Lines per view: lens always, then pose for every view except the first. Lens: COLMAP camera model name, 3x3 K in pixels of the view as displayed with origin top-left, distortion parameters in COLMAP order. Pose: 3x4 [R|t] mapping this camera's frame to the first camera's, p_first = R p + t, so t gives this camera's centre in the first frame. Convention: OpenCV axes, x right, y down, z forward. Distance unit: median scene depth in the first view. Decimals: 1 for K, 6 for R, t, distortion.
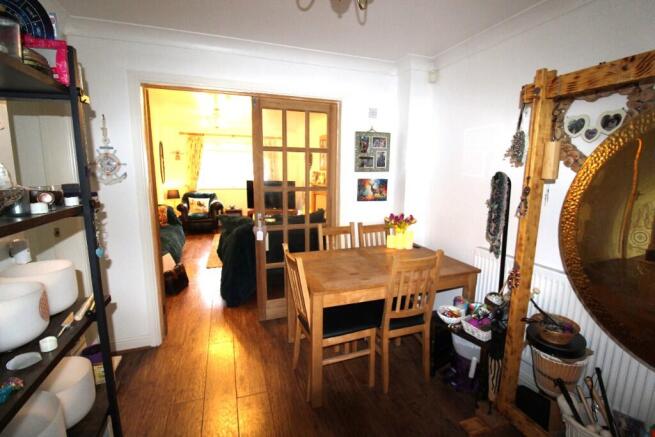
lens RADIAL K [[303.8, 0, 329.5], [0, 303.8, 216.1], [0, 0, 1]] dist [-0.010241, -0.000691]
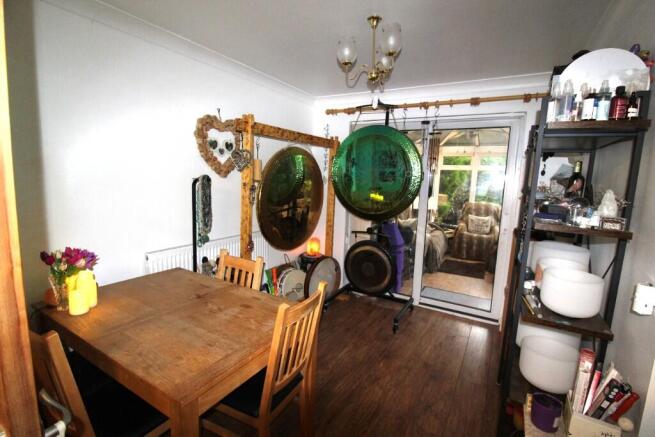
lens RADIAL K [[303.8, 0, 329.5], [0, 303.8, 216.1], [0, 0, 1]] dist [-0.010241, -0.000691]
pose [[-0.644741, -0.129390, 0.753371, -0.791081], [0.074967, 0.970116, 0.230772, -0.259430], [-0.760716, 0.205266, -0.615773, 1.593381]]
